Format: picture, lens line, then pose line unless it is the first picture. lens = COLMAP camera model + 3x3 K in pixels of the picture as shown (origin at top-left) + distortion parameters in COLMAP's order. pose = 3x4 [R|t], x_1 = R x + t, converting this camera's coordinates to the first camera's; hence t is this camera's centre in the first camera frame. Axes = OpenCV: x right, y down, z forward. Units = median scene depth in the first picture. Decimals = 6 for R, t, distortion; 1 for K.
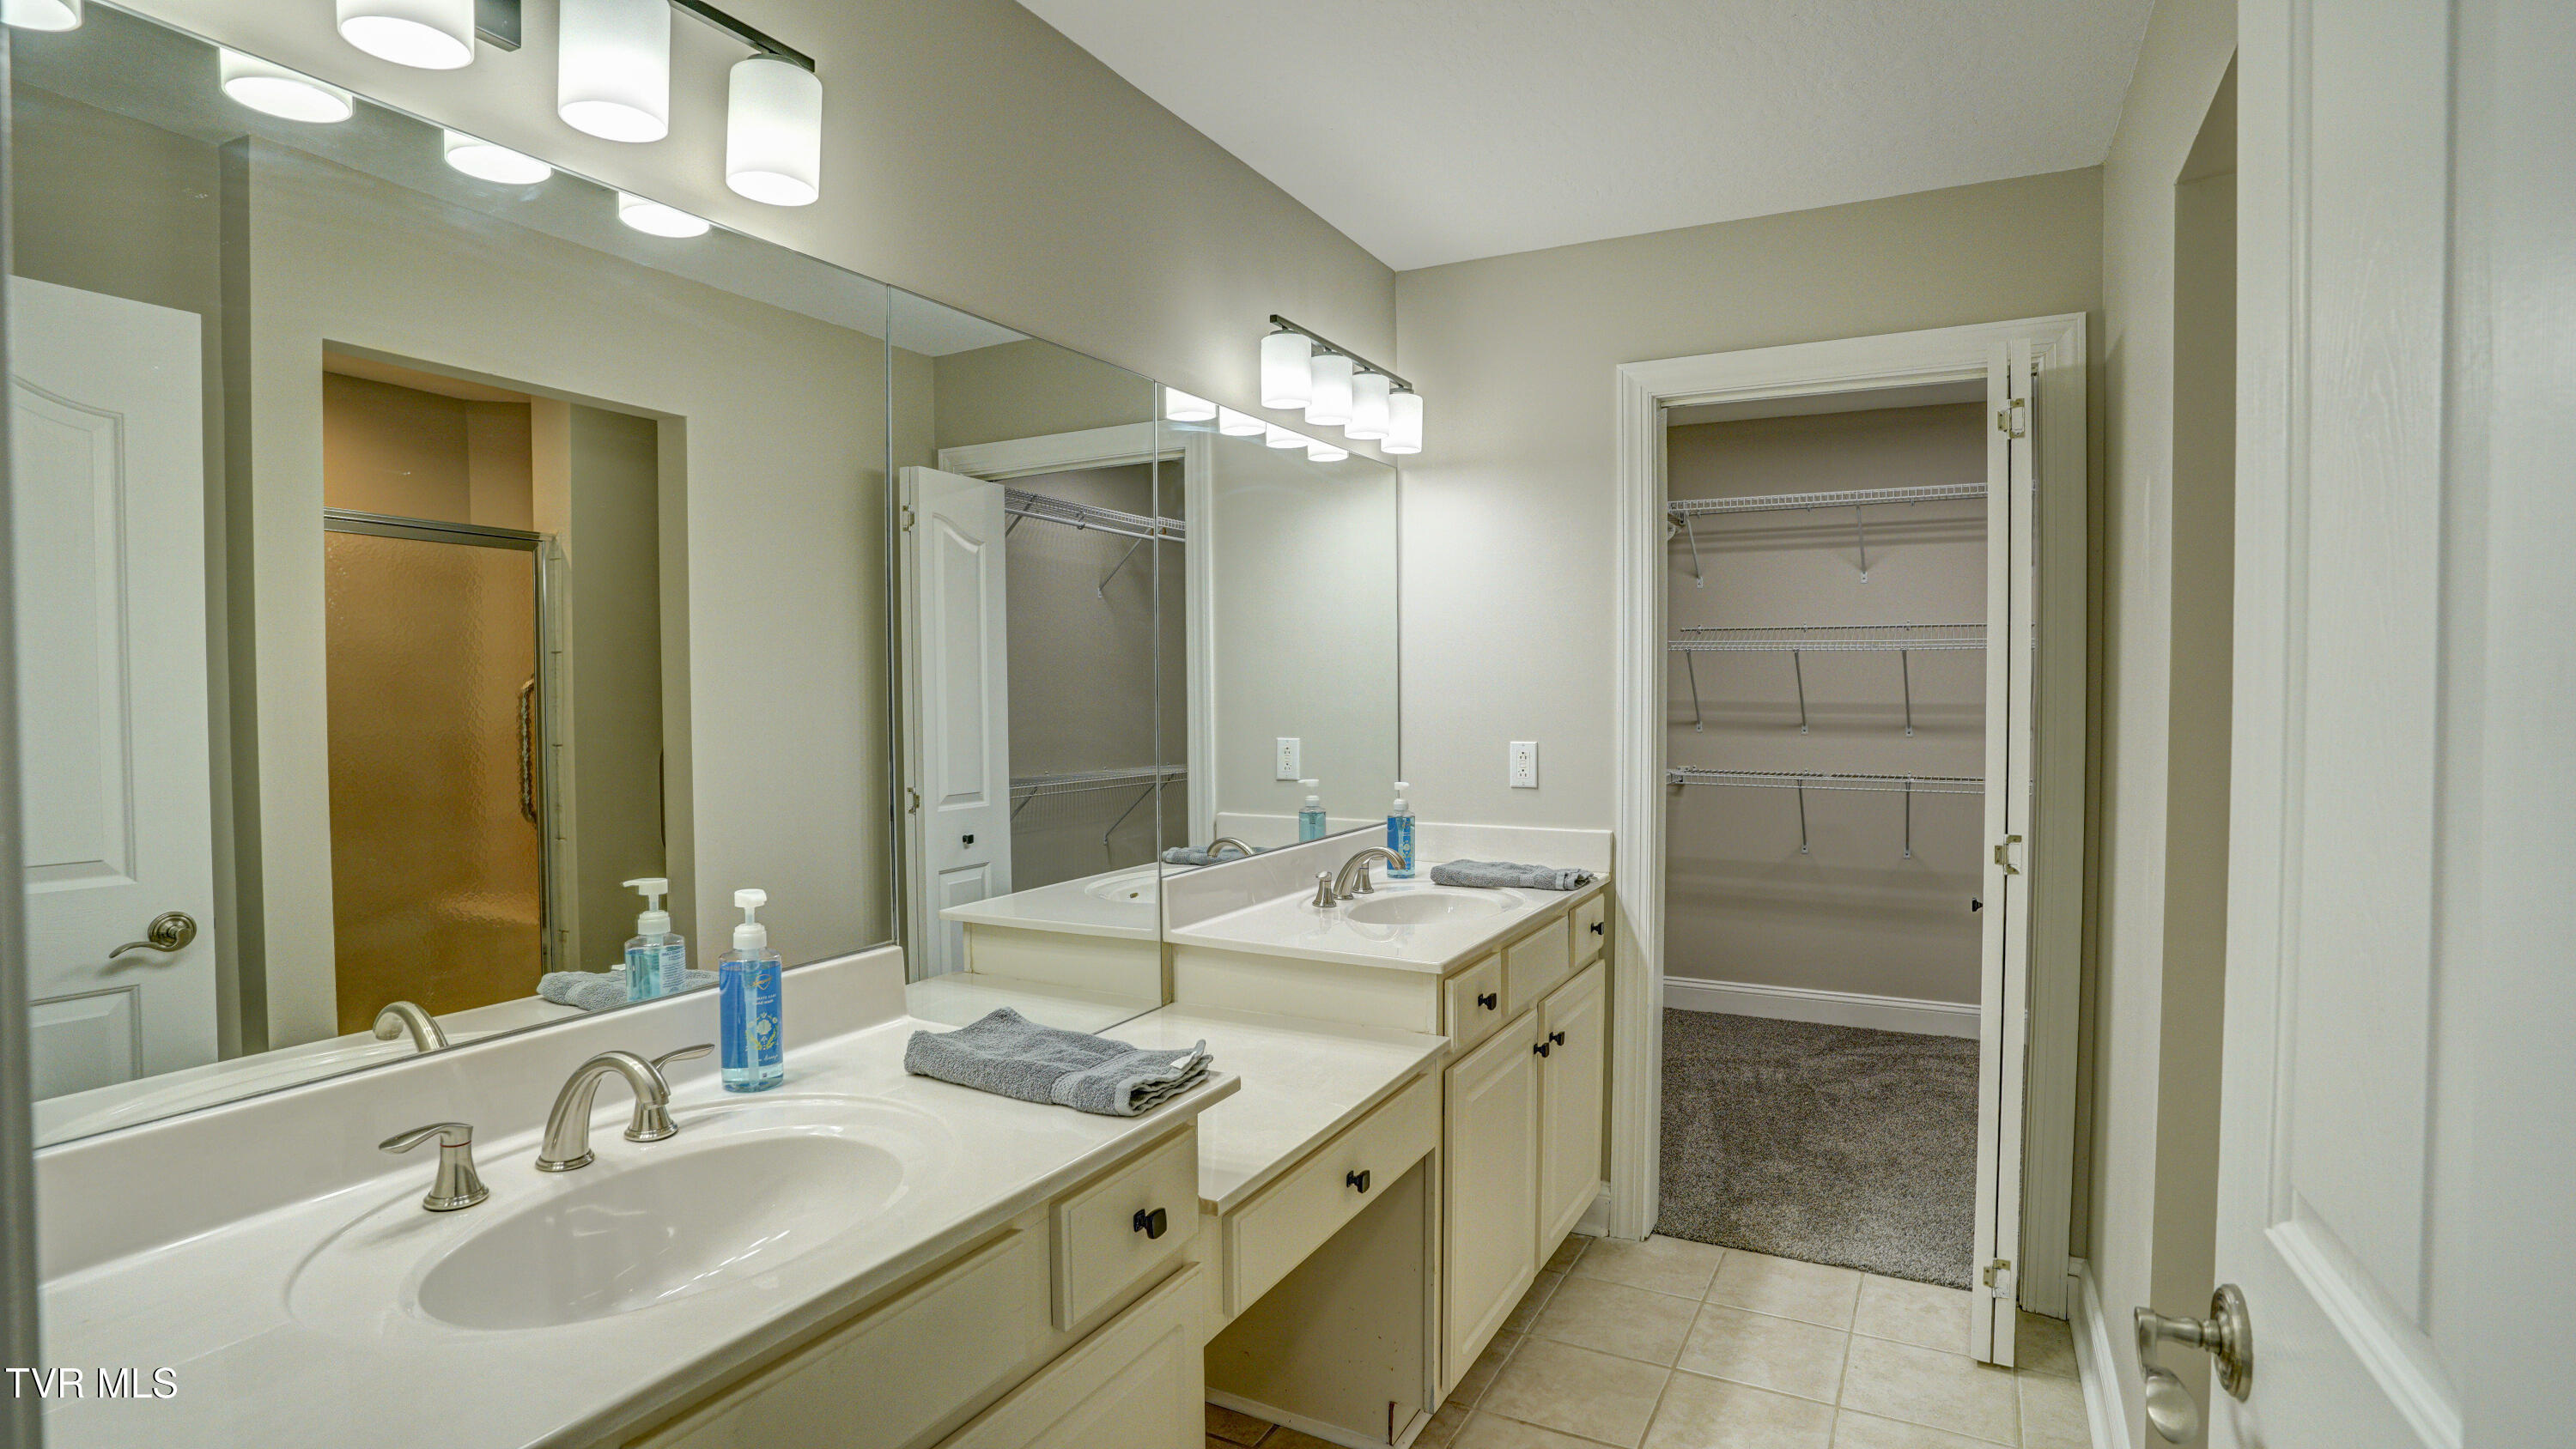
lens RADIAL K [[1266.3, 0, 1294.8], [0, 1266.3, 717.5], [0, 0, 1]] dist [-0.078178, 0.035640]
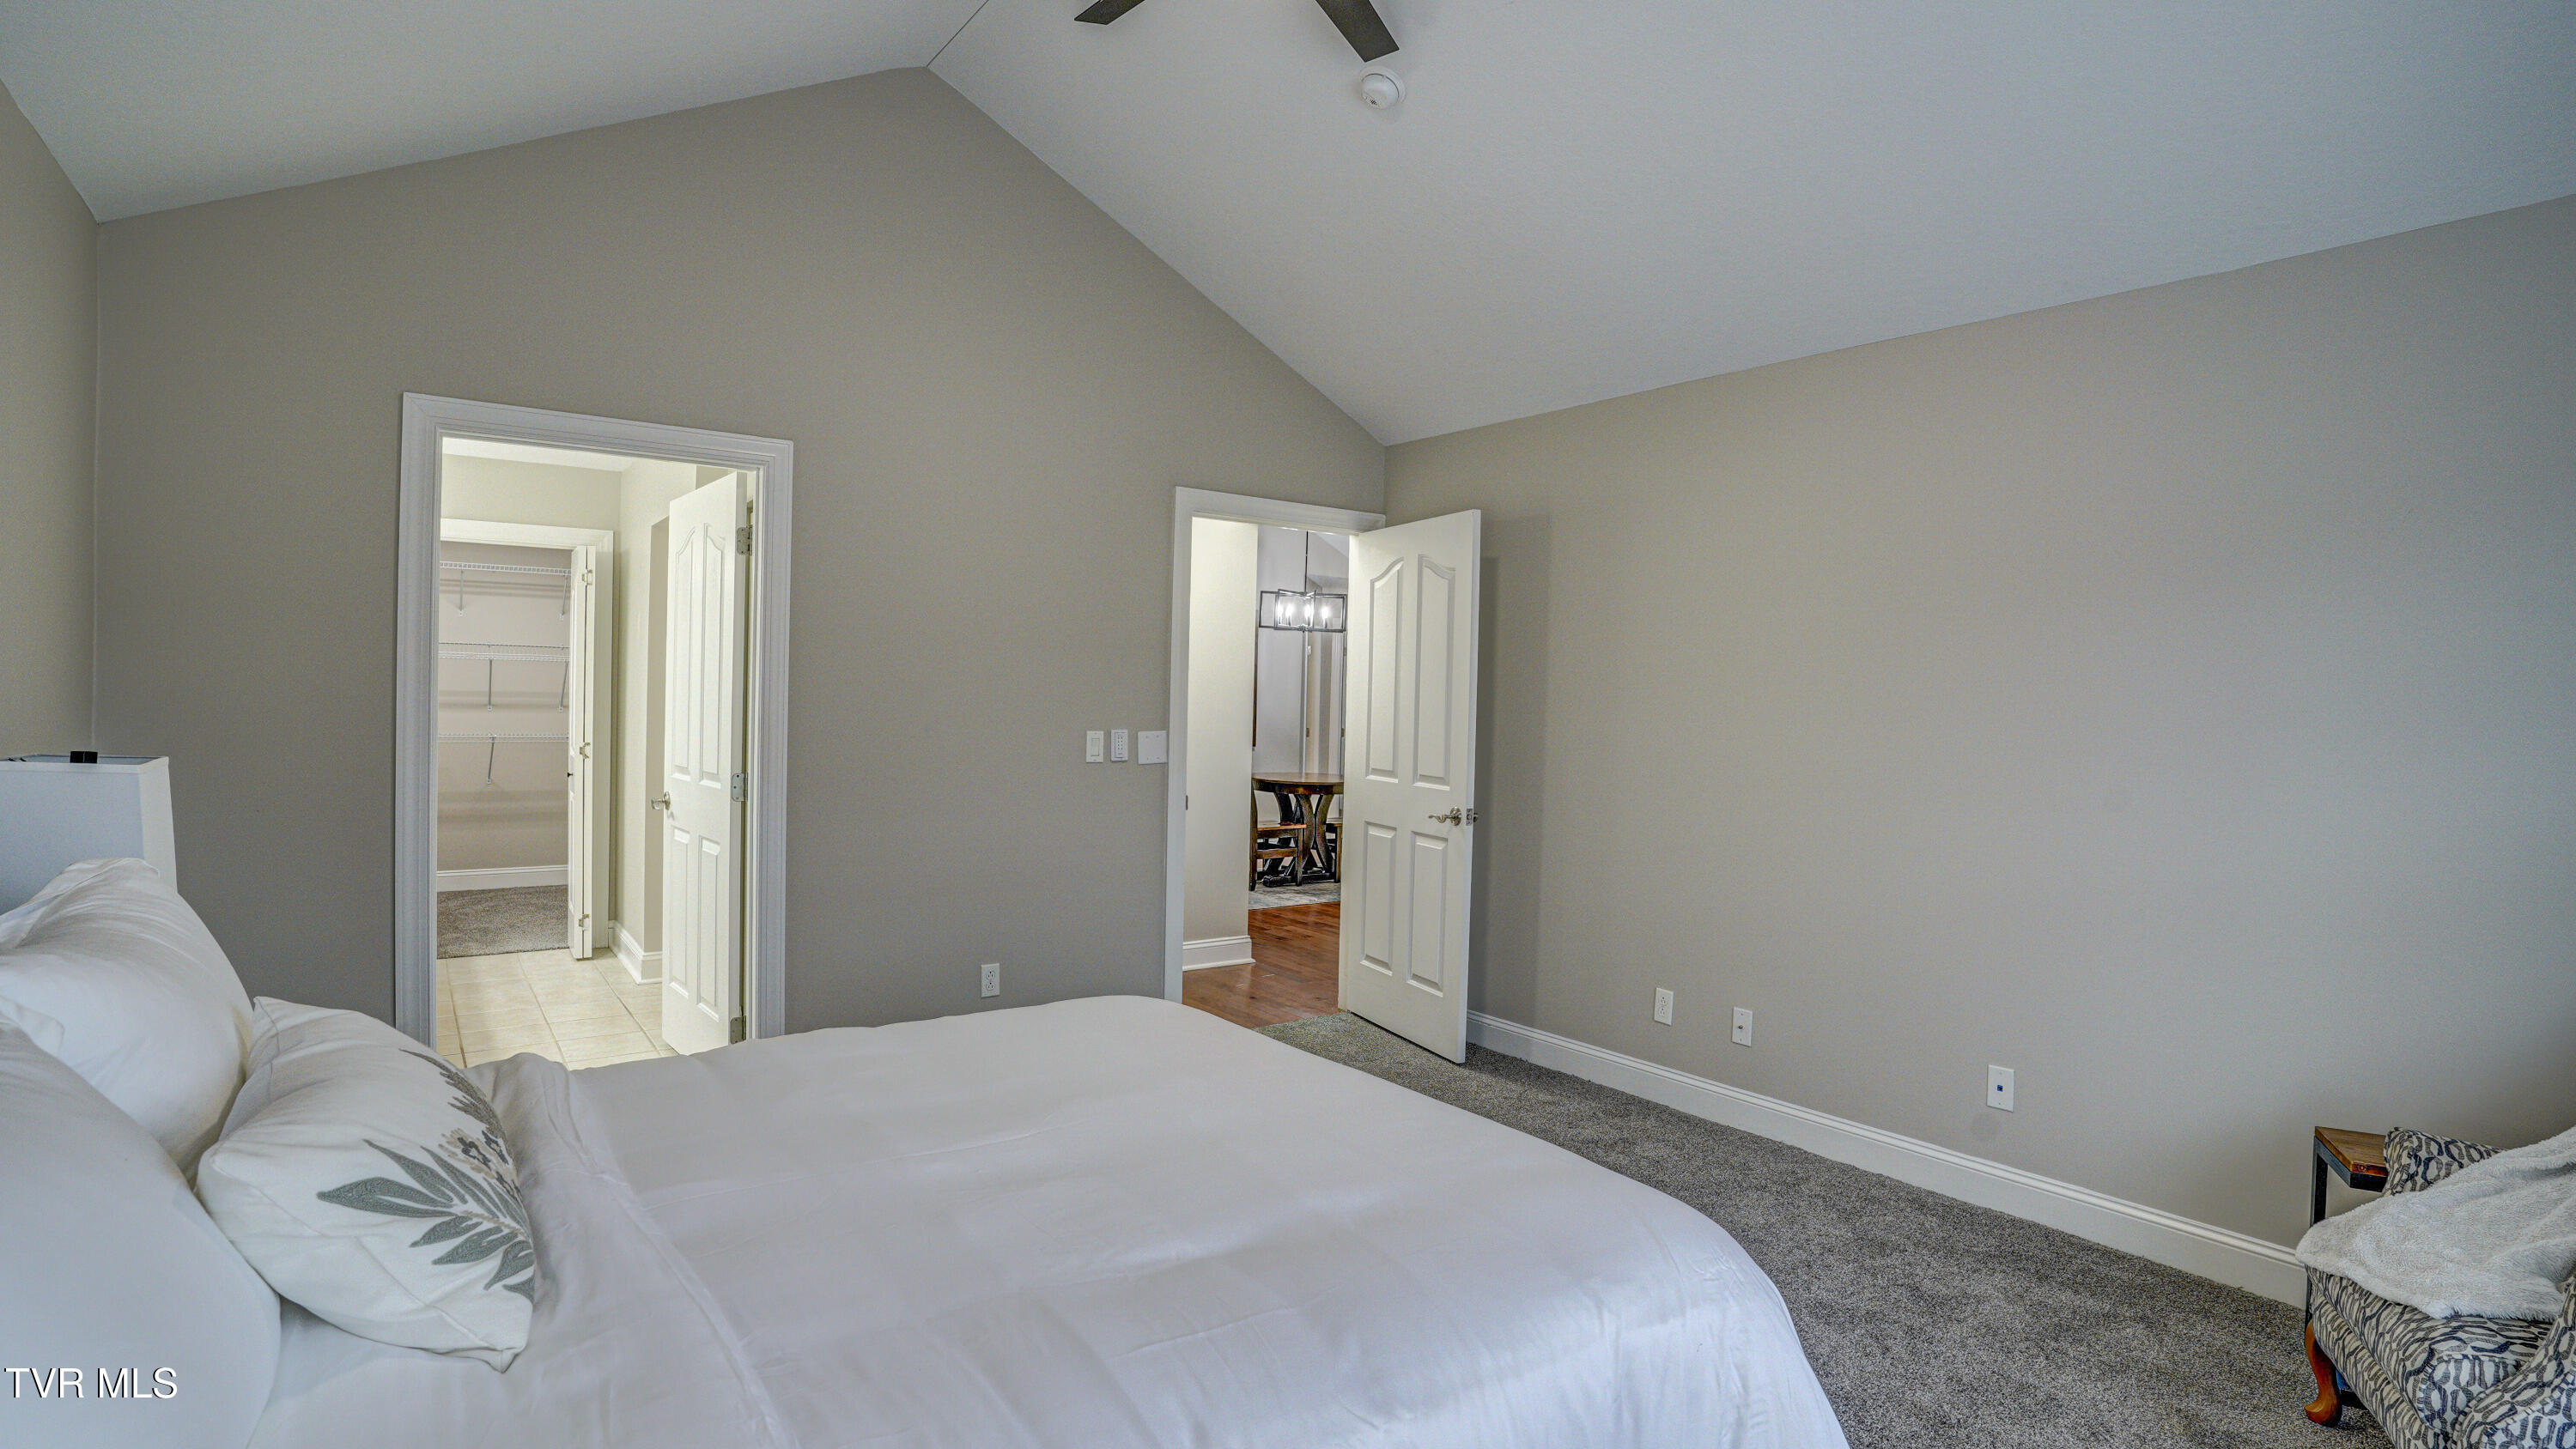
lens RADIAL K [[1266.3, 0, 1294.8], [0, 1266.3, 717.5], [0, 0, 1]] dist [-0.078178, 0.035640]
pose [[0.434848, -0.008214, 0.900466, -0.973231], [0.002352, 0.999965, 0.007985, 0.025326], [-0.900501, -0.001355, 0.434852, -1.274760]]
